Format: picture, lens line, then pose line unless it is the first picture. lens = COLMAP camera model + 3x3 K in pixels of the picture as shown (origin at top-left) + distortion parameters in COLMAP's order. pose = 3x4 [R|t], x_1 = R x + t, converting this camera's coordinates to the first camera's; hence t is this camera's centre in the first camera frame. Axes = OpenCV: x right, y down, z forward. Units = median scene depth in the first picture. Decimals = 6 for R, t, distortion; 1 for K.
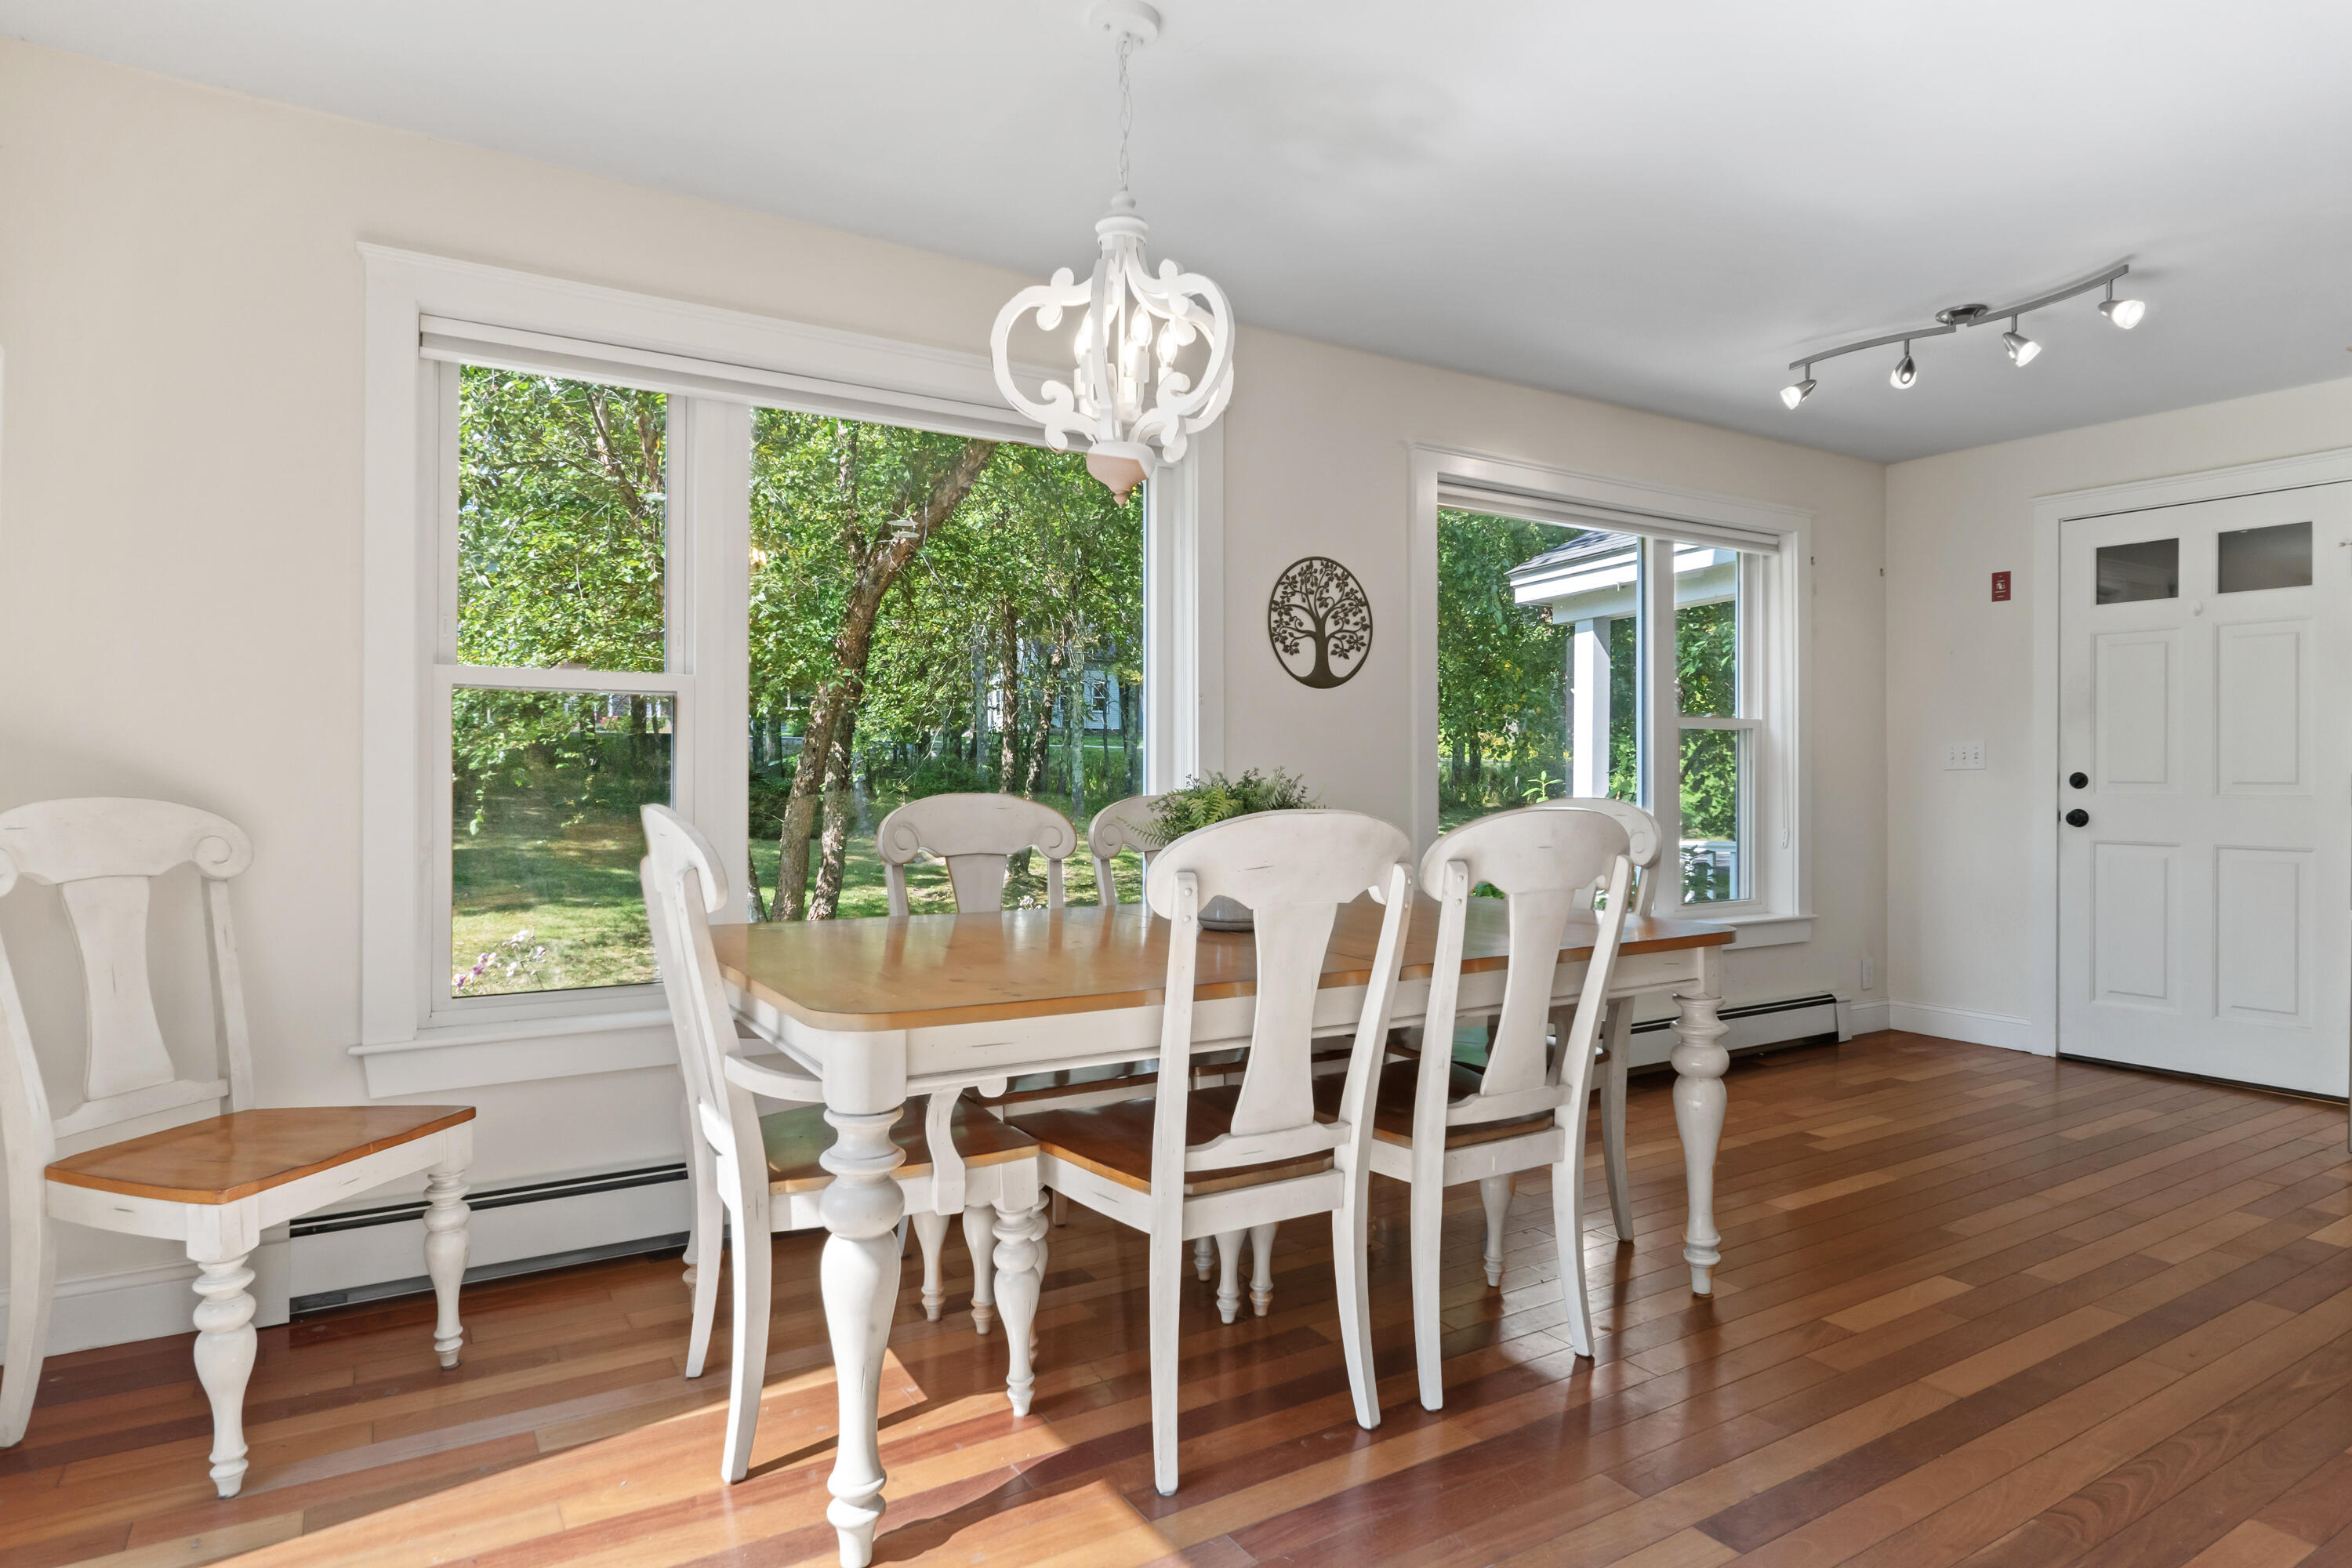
lens RADIAL K [[1321.2, 0, 1197.3], [0, 1321.2, 775.6], [0, 0, 1]] dist [-0.016718, 0.000603]
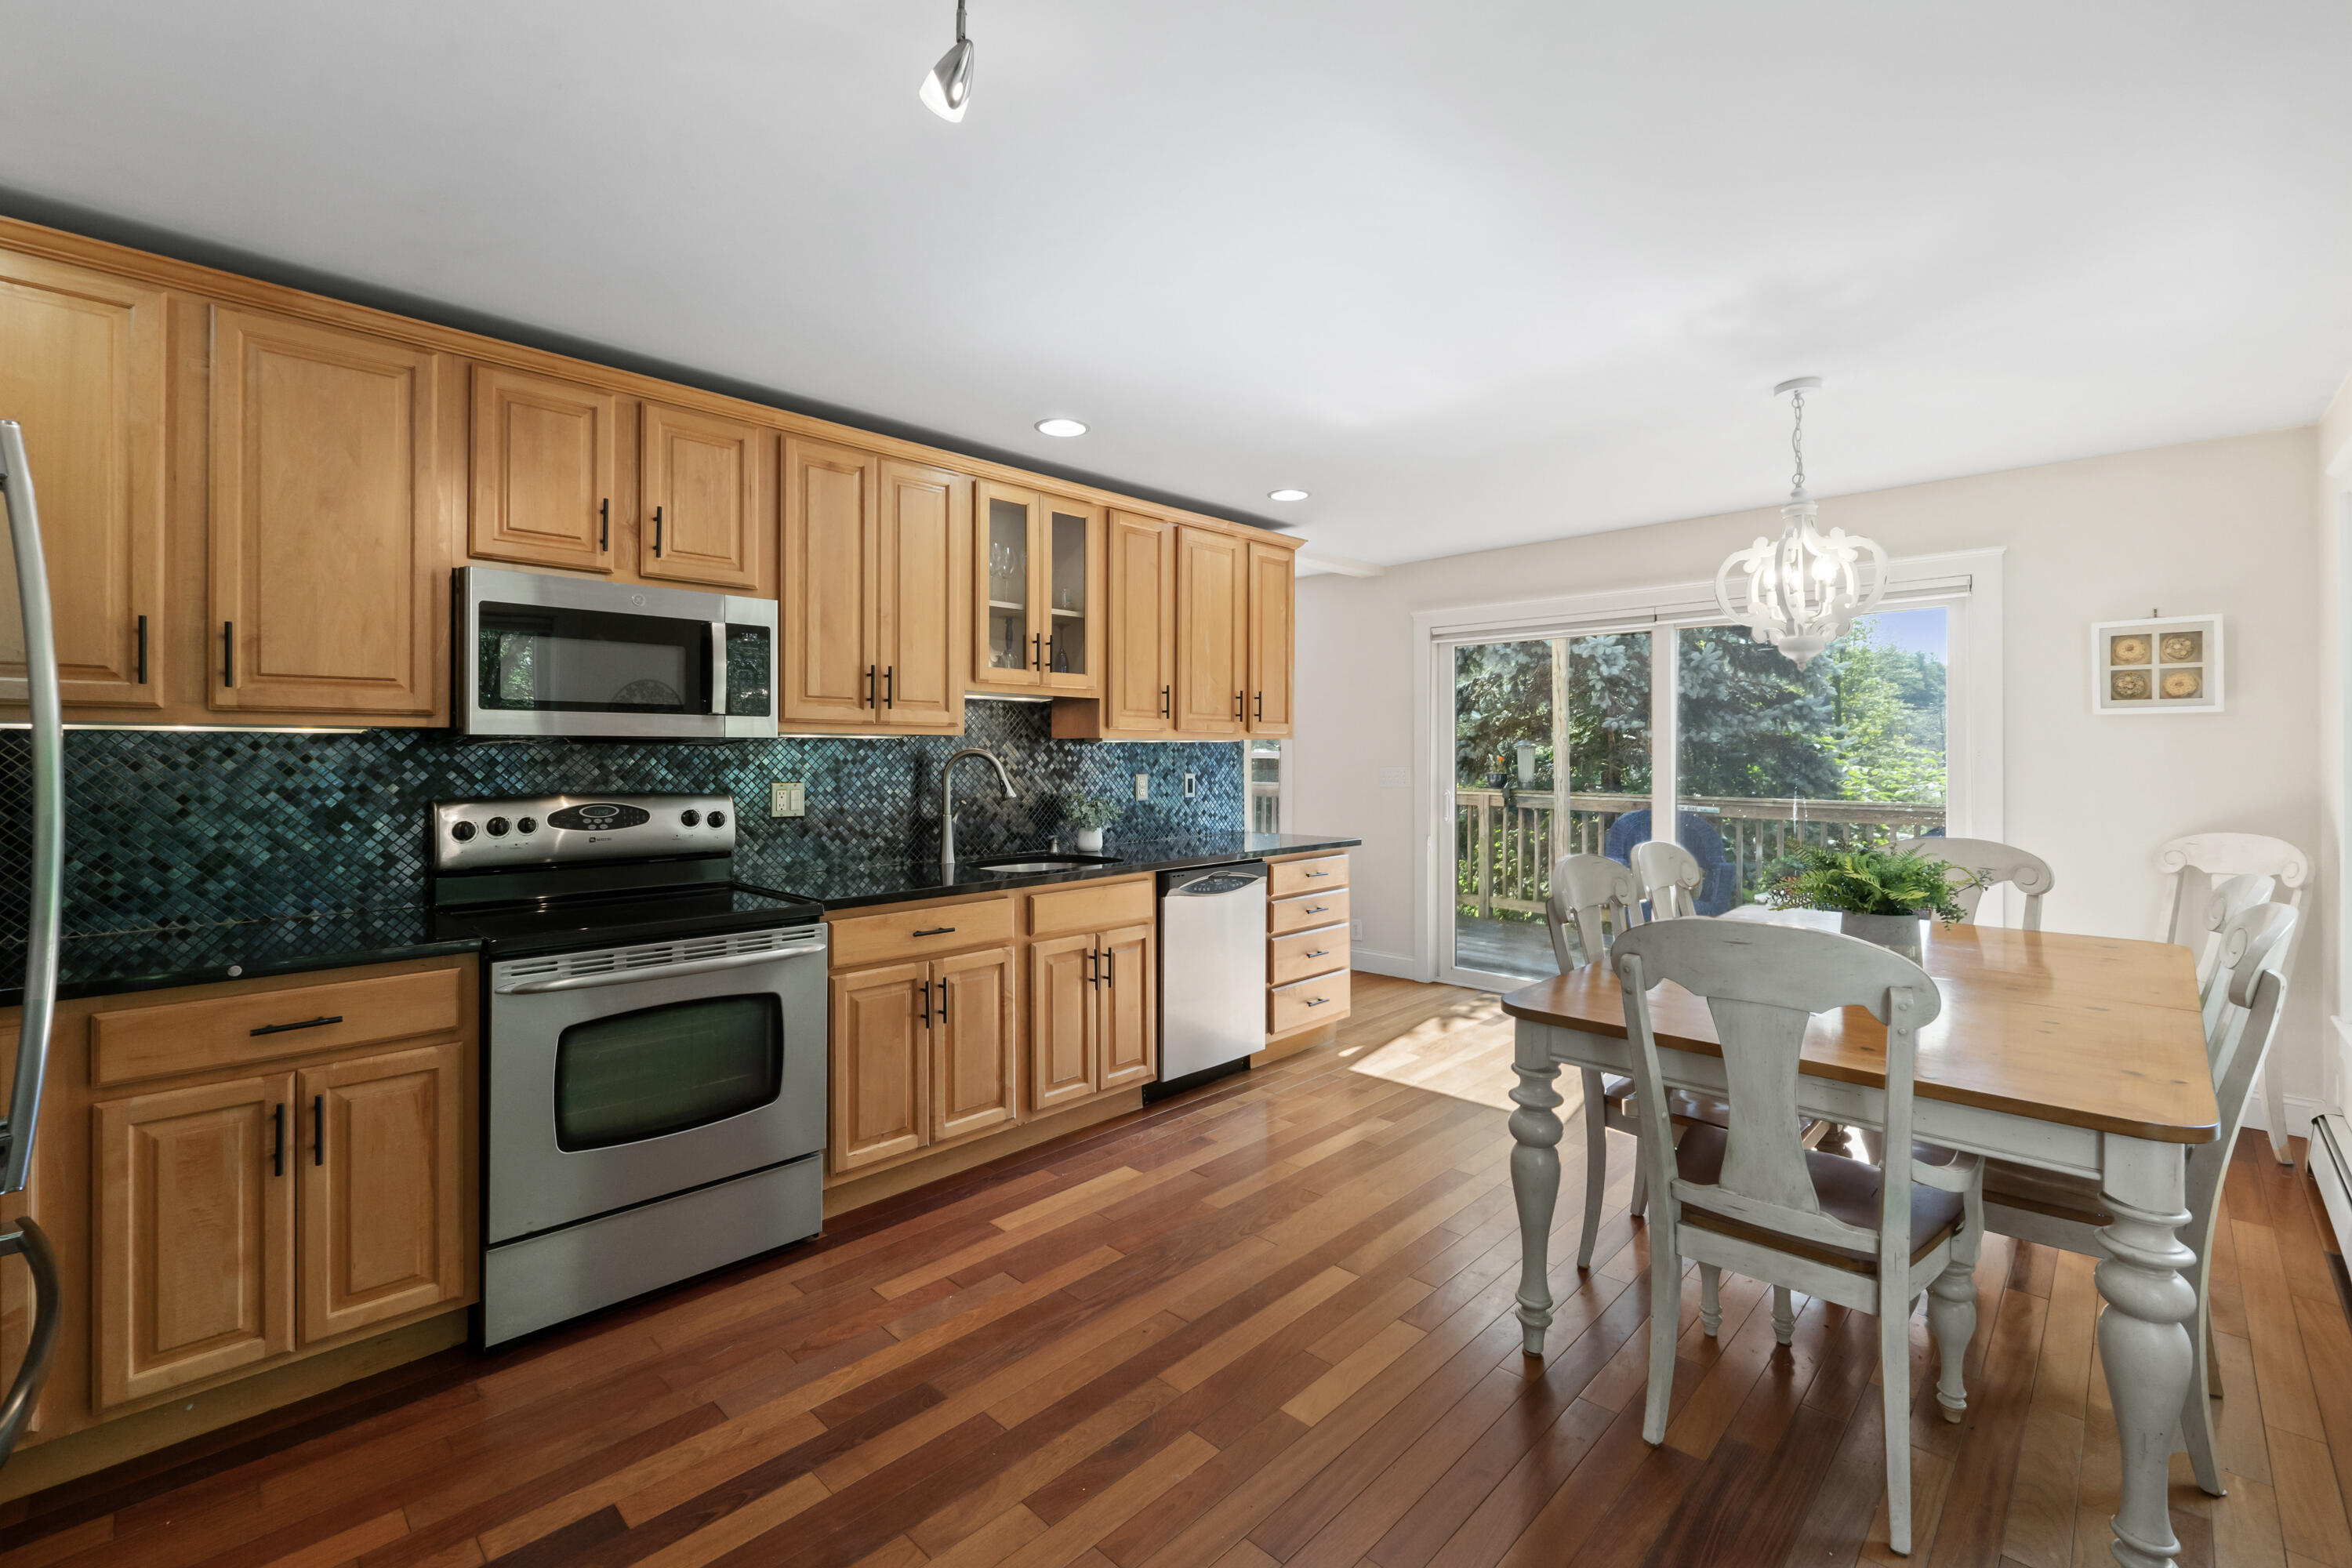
lens RADIAL K [[993.1, 0, 1170.3], [0, 993.1, 755.5], [0, 0, 1]] dist [-0.006131, -0.001584]
pose [[-0.973709, 0.000890, -0.227792, 0.579355], [0.001000, 0.999999, -0.000367, -0.052924], [0.227792, -0.000585, -0.973710, 1.167978]]
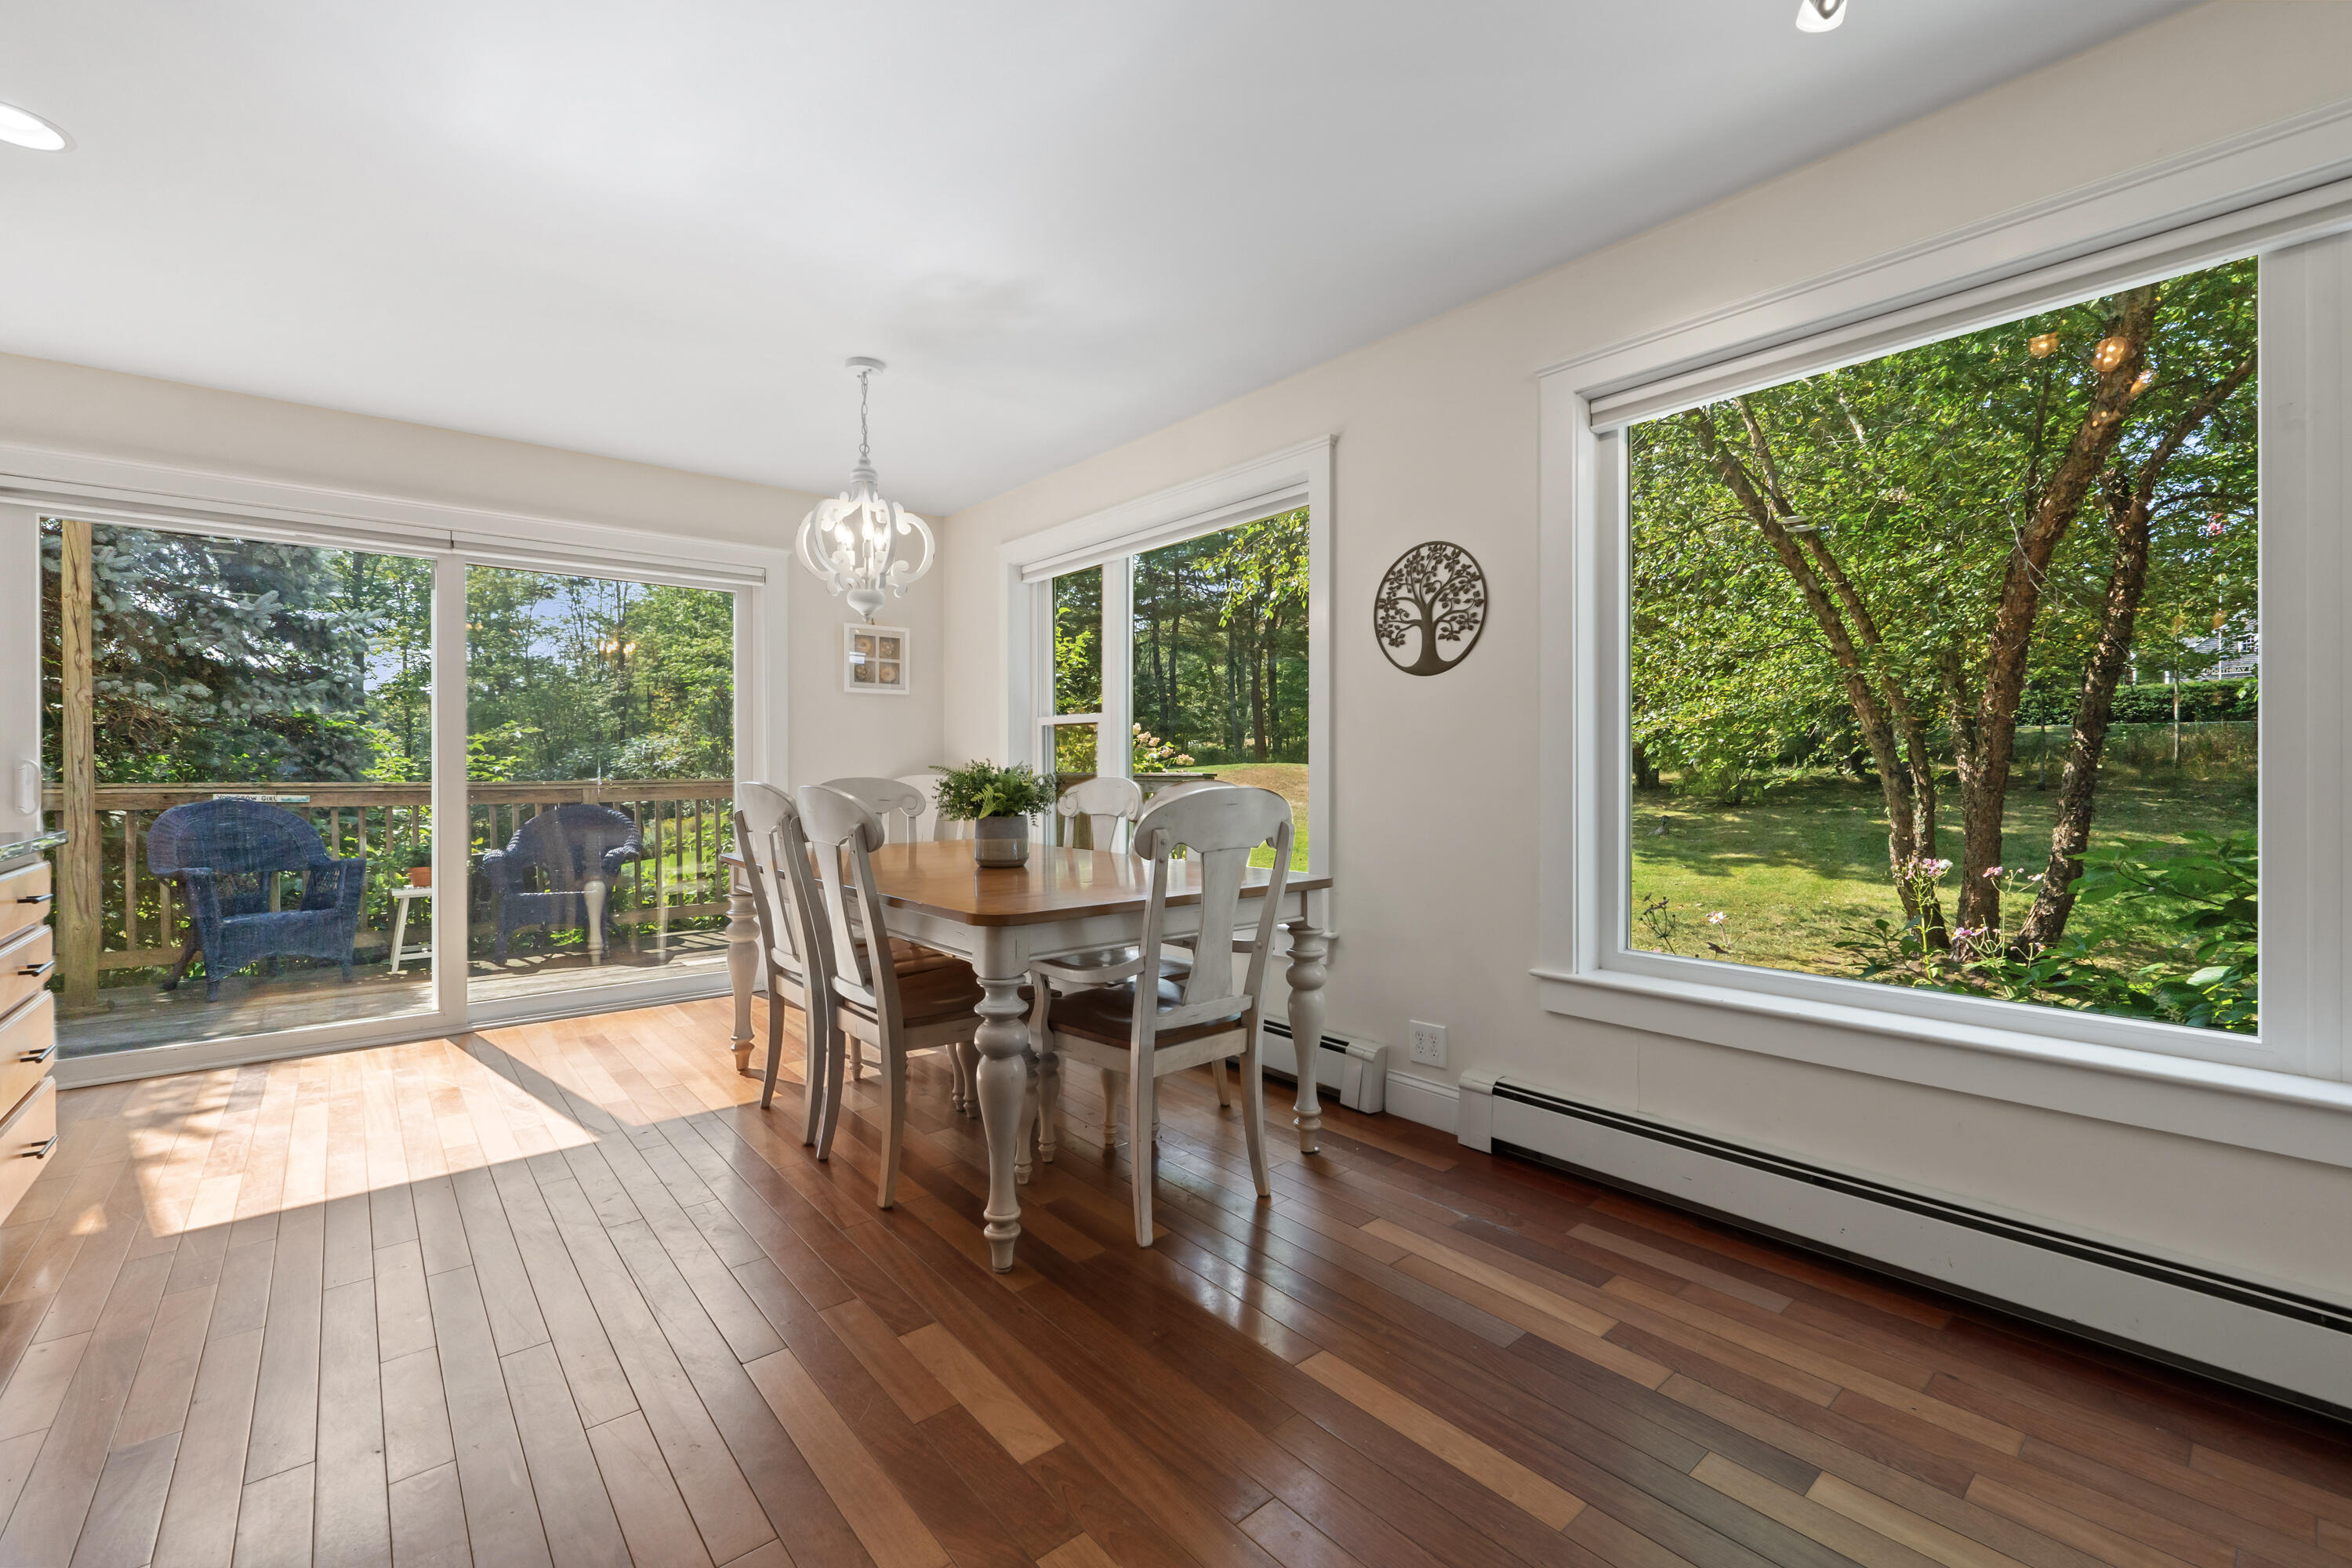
lens RADIAL K [[993.1, 0, 1158.5], [0, 993.1, 767.8], [0, 0, 1]] dist [-0.006131, -0.001584]
pose [[0.133557, -0.000542, -0.991041, 0.801677], [-0.000881, 0.999999, -0.000666, 0.003665], [0.991041, 0.000962, 0.133557, 0.700187]]
